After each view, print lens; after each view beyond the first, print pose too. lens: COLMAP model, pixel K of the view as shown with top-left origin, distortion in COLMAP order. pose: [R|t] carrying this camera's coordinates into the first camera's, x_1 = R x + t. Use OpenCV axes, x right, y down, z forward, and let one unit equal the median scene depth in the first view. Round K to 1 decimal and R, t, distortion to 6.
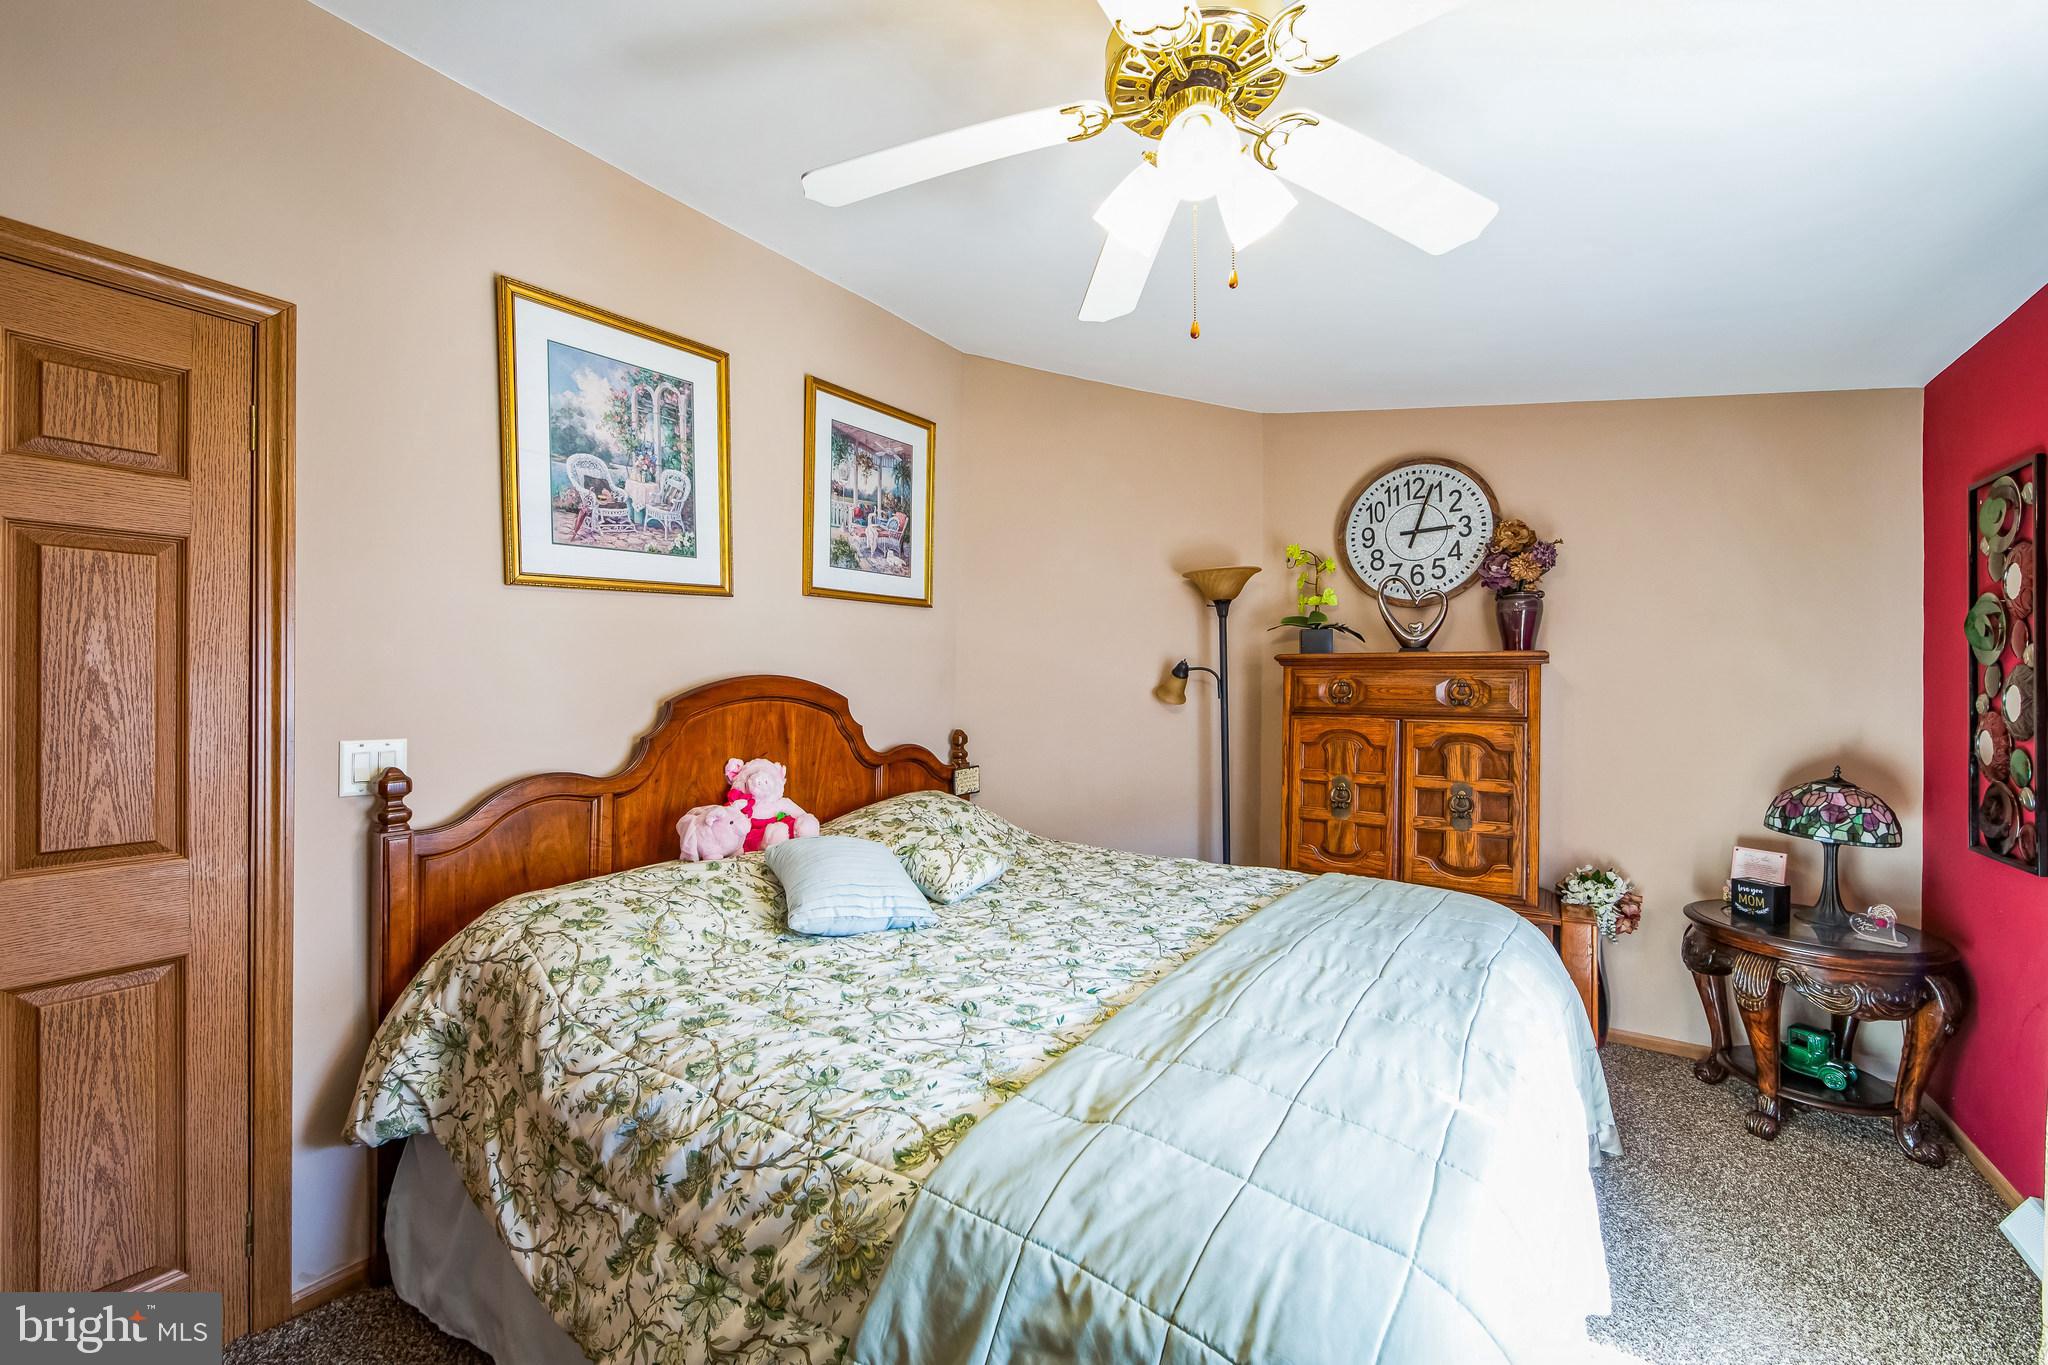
lens RADIAL K [[809.2, 0, 1024.0], [0, 809.2, 682.5], [0, 0, 1]] dist [-0.013083, 0.000015]
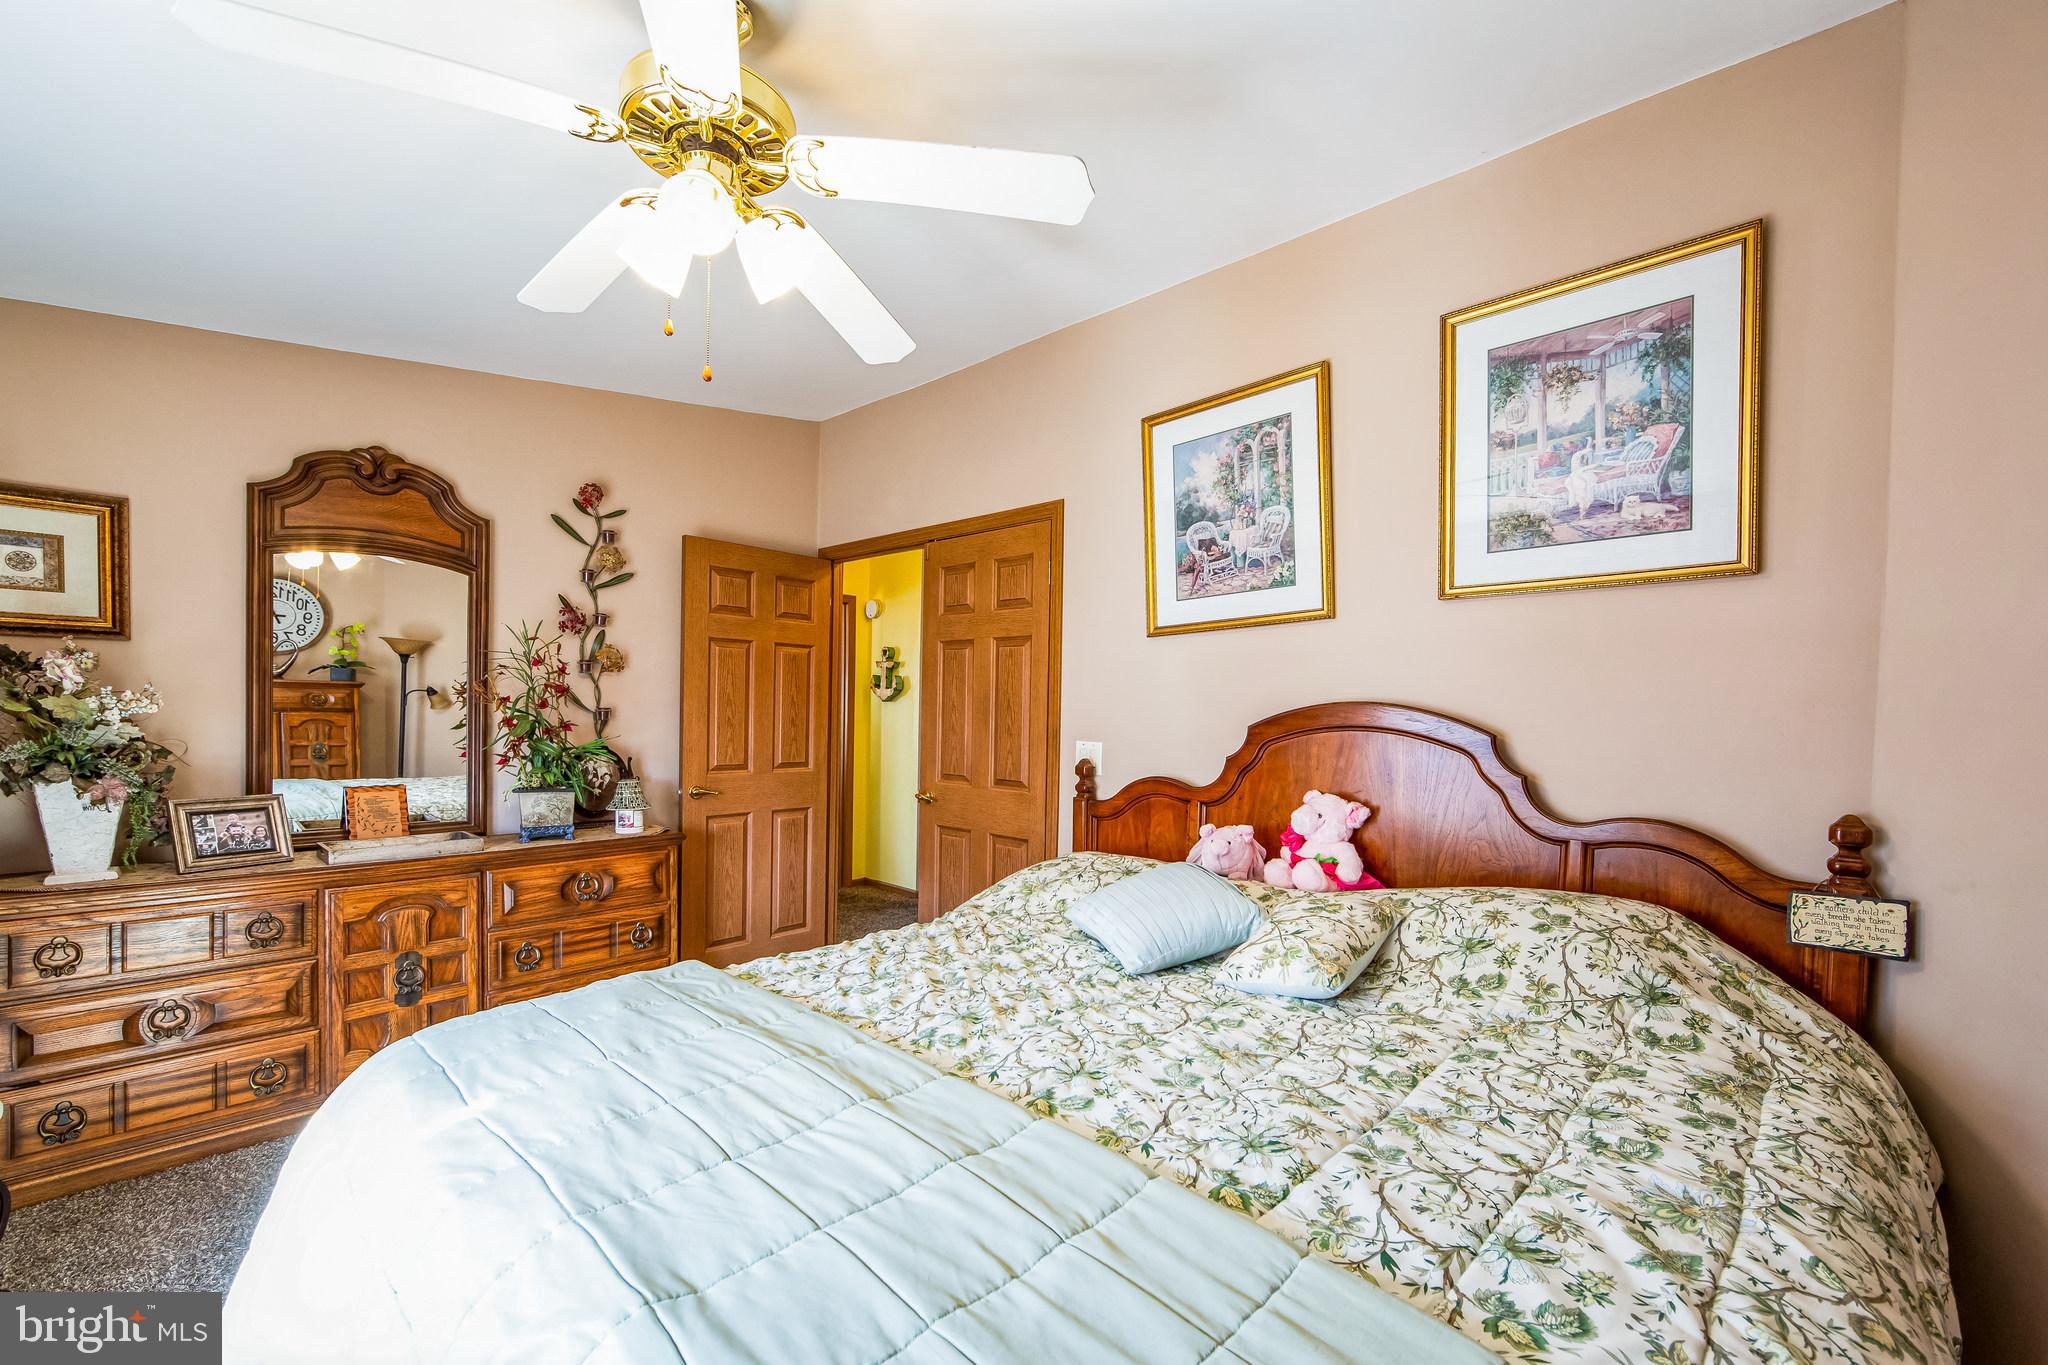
lens RADIAL K [[817.0, 0, 1028.7], [0, 817.0, 722.8], [0, 0, 1]] dist [-0.000130, 0.000034]
pose [[-0.143188, 0.010677, -0.989638, 0.677169], [-0.019956, 0.999707, 0.013673, 0.009439], [0.989494, 0.021707, -0.142933, 0.860161]]
